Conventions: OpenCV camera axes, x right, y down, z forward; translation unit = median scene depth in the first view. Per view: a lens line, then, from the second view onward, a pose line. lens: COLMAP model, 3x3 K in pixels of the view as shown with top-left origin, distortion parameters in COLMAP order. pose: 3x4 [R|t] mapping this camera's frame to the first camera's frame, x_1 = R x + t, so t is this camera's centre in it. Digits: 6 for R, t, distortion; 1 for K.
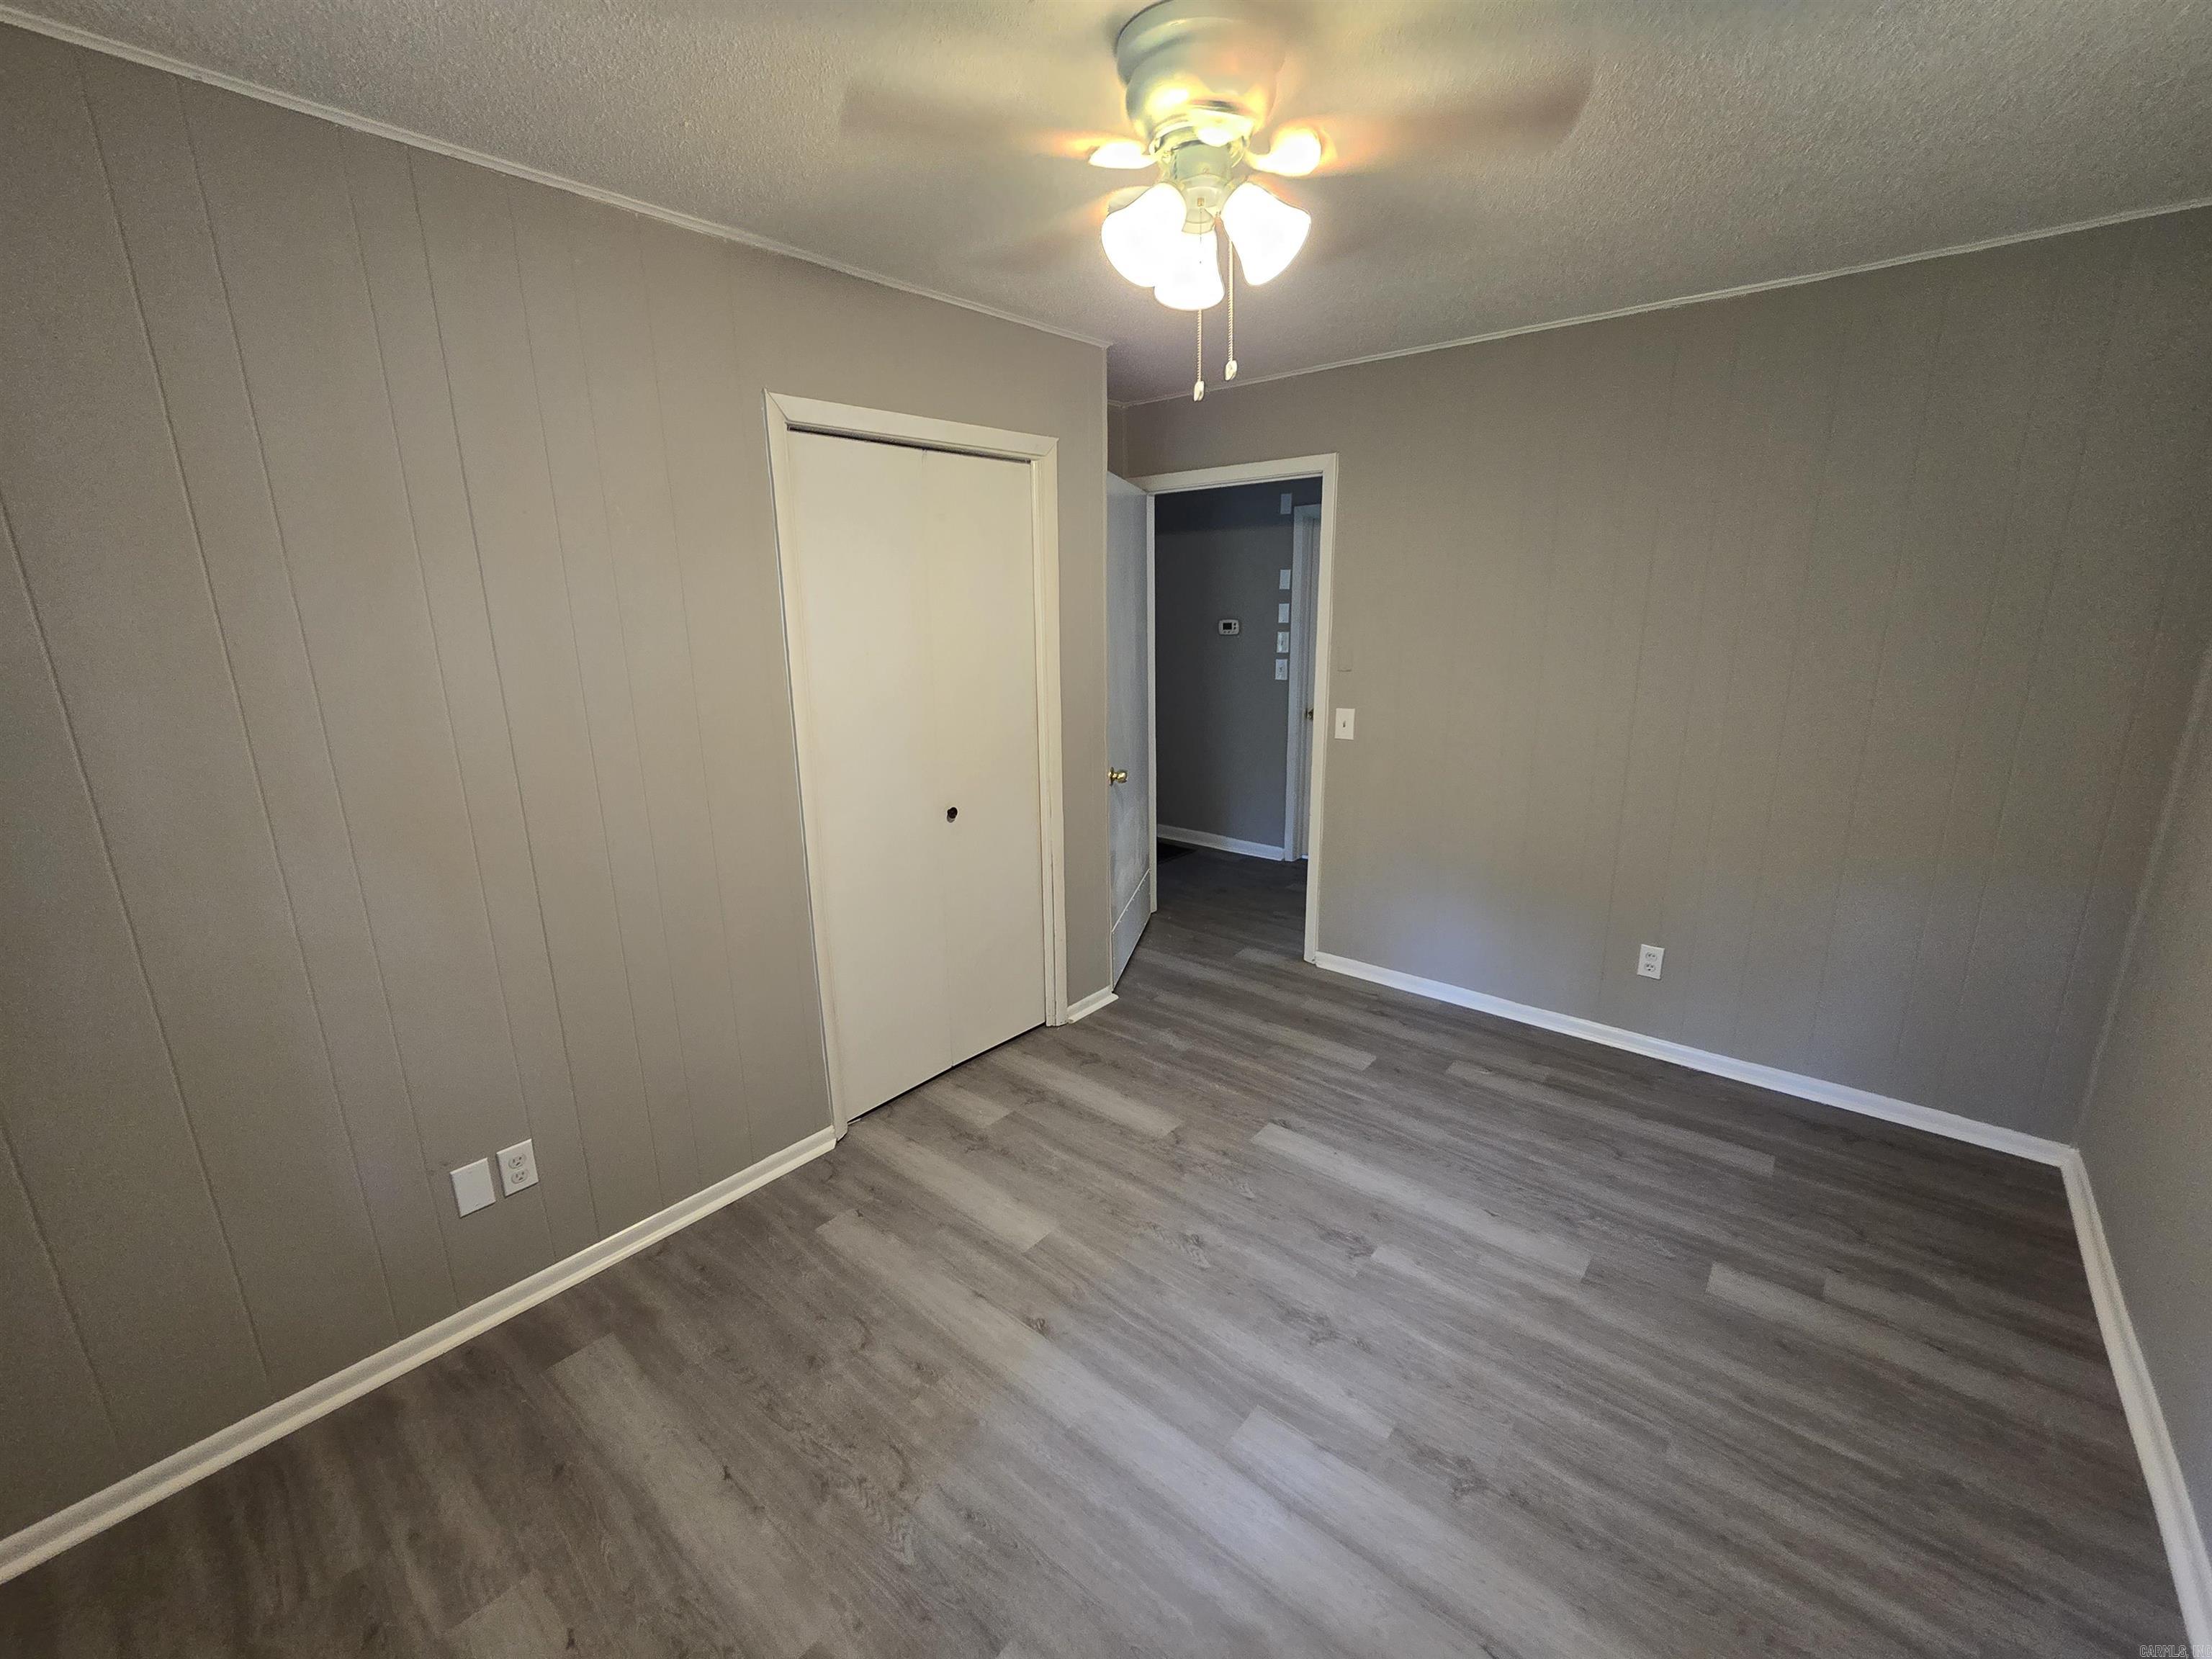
lens RADIAL K [[902.6, 0, 1106.2], [0, 902.6, 829.7], [0, 0, 1]] dist [0.001753, 0.000509]
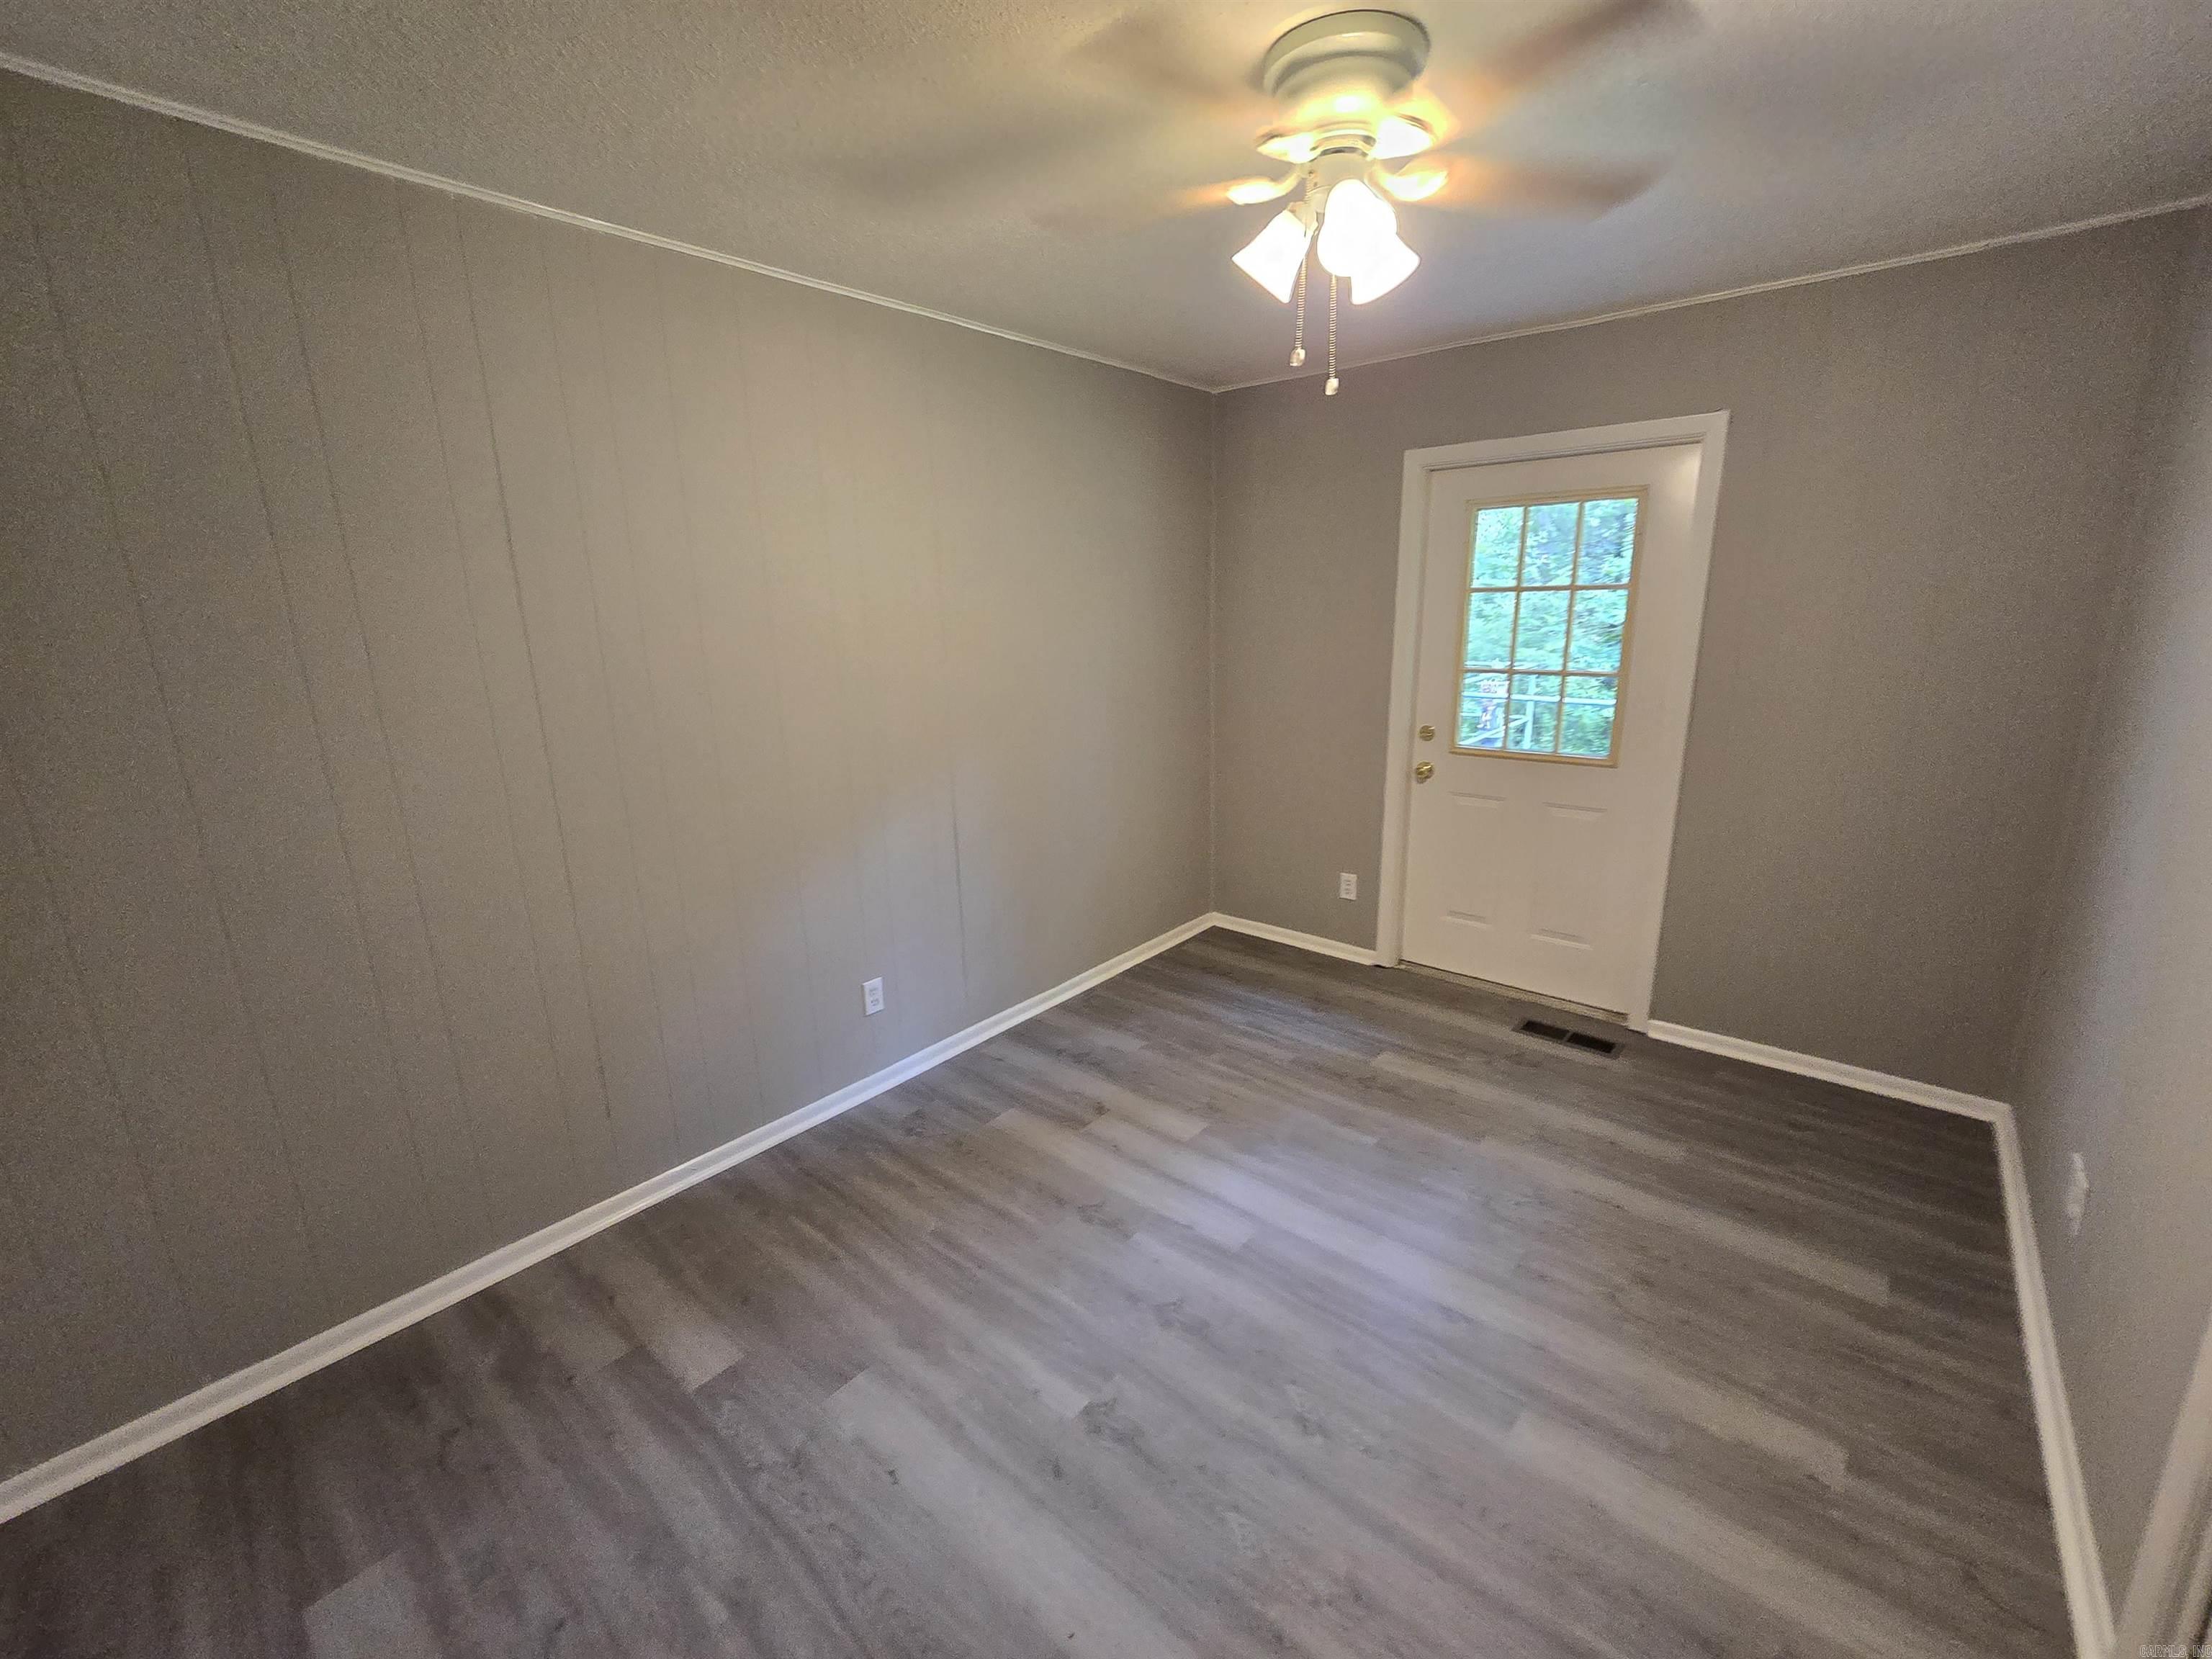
lens RADIAL K [[902.6, 0, 1107.6], [0, 902.6, 823.8], [0, 0, 1]] dist [0.001753, 0.000509]
pose [[-0.999322, 0.033884, 0.014395, 0.263321], [0.036640, 0.877179, 0.478763, -0.400280], [0.003595, 0.478966, -0.877826, 1.564123]]
